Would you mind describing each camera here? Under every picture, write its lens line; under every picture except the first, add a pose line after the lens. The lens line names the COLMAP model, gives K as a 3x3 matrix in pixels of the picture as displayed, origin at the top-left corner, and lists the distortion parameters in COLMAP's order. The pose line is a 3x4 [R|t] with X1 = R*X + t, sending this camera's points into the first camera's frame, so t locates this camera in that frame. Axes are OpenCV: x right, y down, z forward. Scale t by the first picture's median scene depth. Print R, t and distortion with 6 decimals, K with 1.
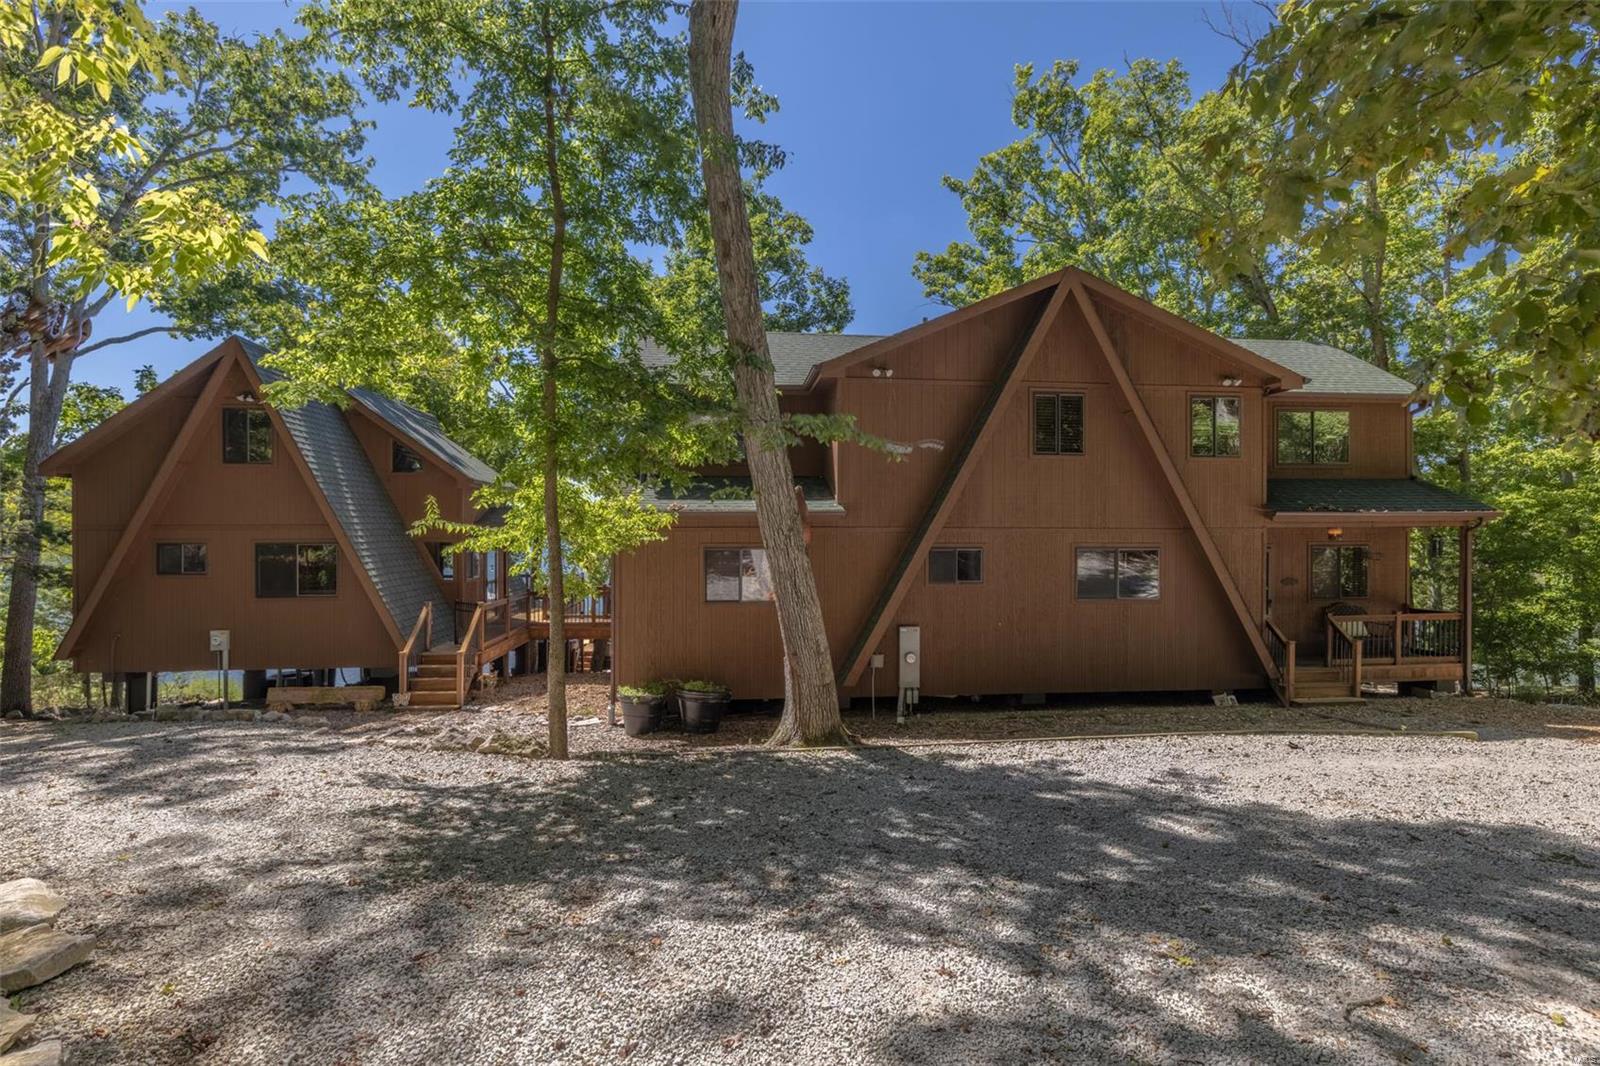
lens RADIAL K [[725.2, 0, 797.4], [0, 725.2, 529.1], [0, 0, 1]] dist [-0.011037, 0.000382]
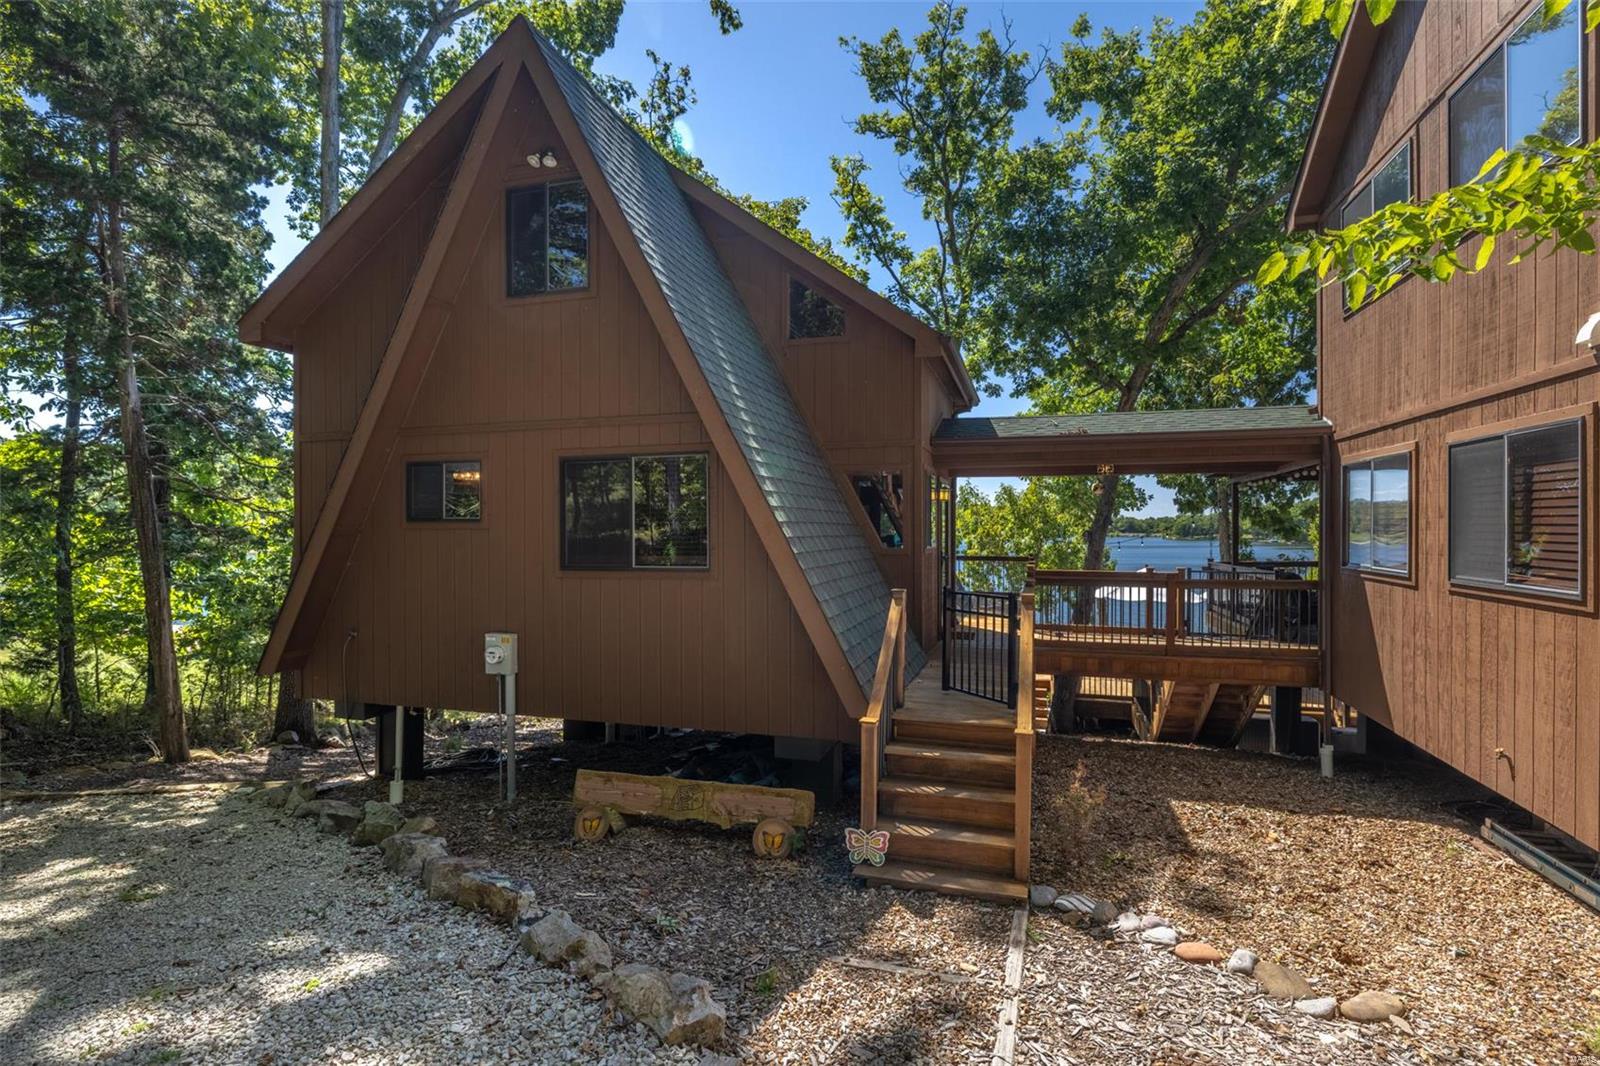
lens RADIAL K [[791.3, 0, 803.8], [0, 791.3, 529.8], [0, 0, 1]] dist [-0.000971, -0.000062]
pose [[0.922492, -0.001934, -0.386011, -0.432922], [-0.001350, 0.999965, -0.008236, 0.079314], [0.386014, 0.008119, 0.922457, 0.628085]]
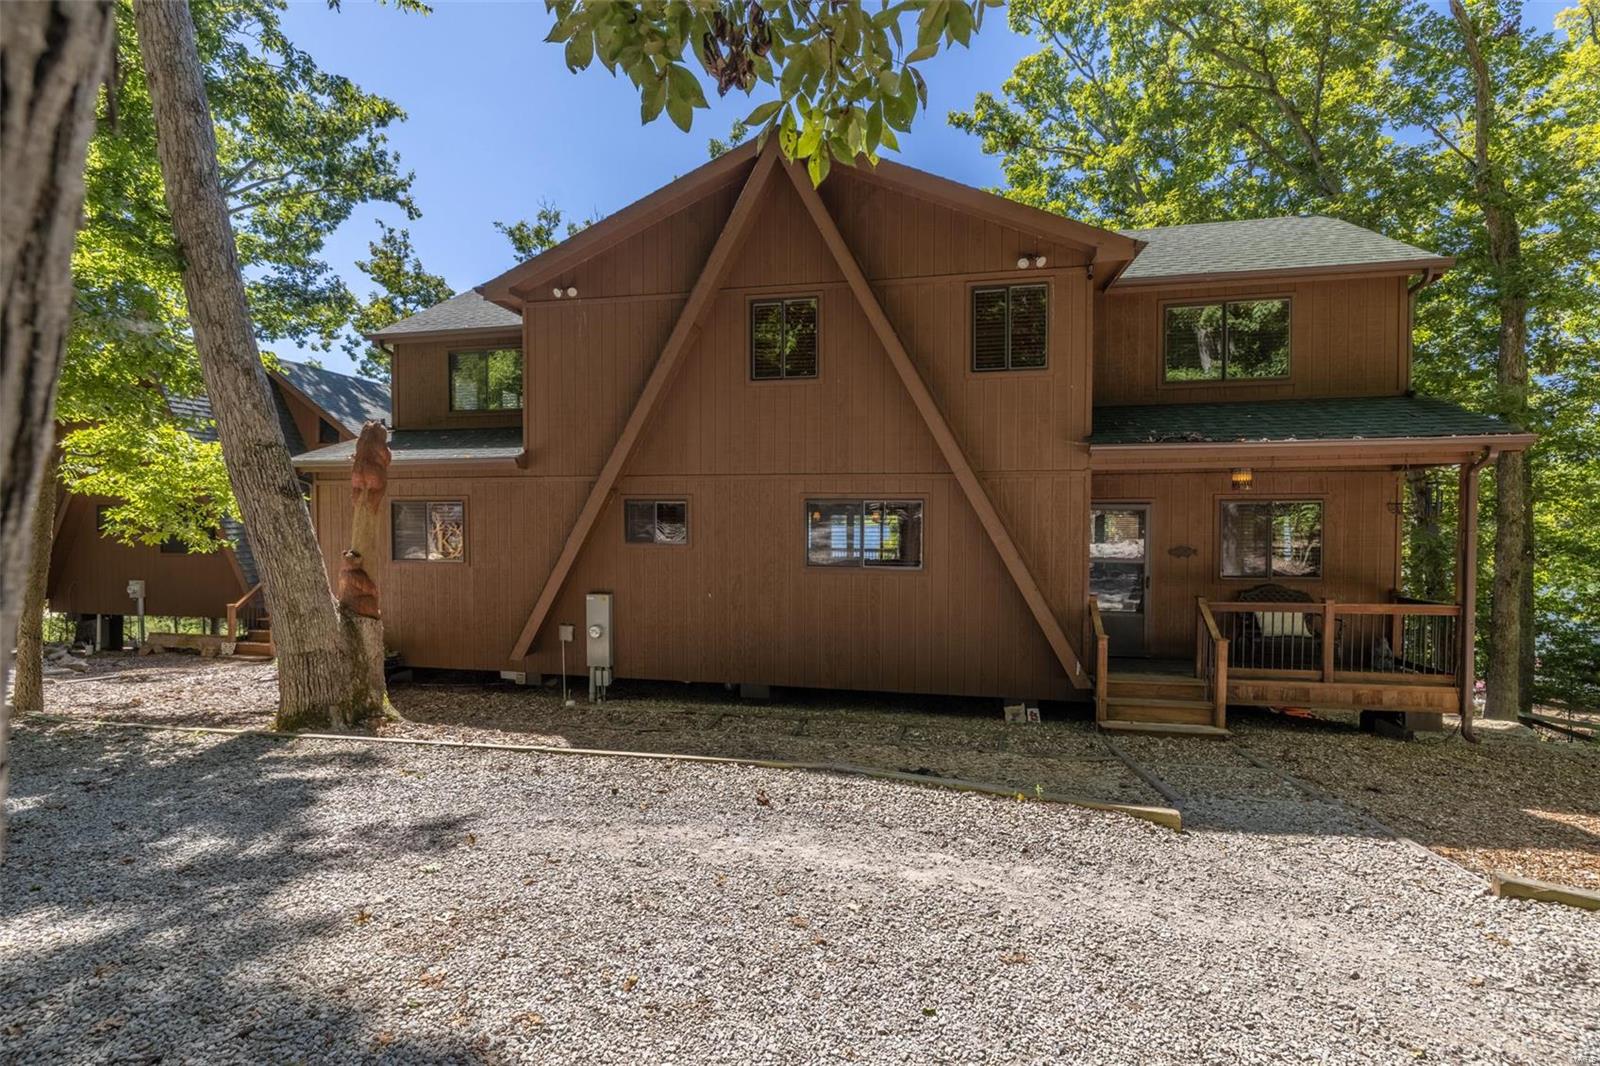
lens RADIAL K [[664.6, 0, 802.7], [0, 664.6, 524.5], [0, 0, 1]] dist [-0.003497, 0.000976]
pose [[0.959566, 0.003138, -0.281466, 0.566057], [0.000394, 0.999922, 0.012491, 0.042496], [0.281484, -0.012097, 0.959490, 0.314070]]
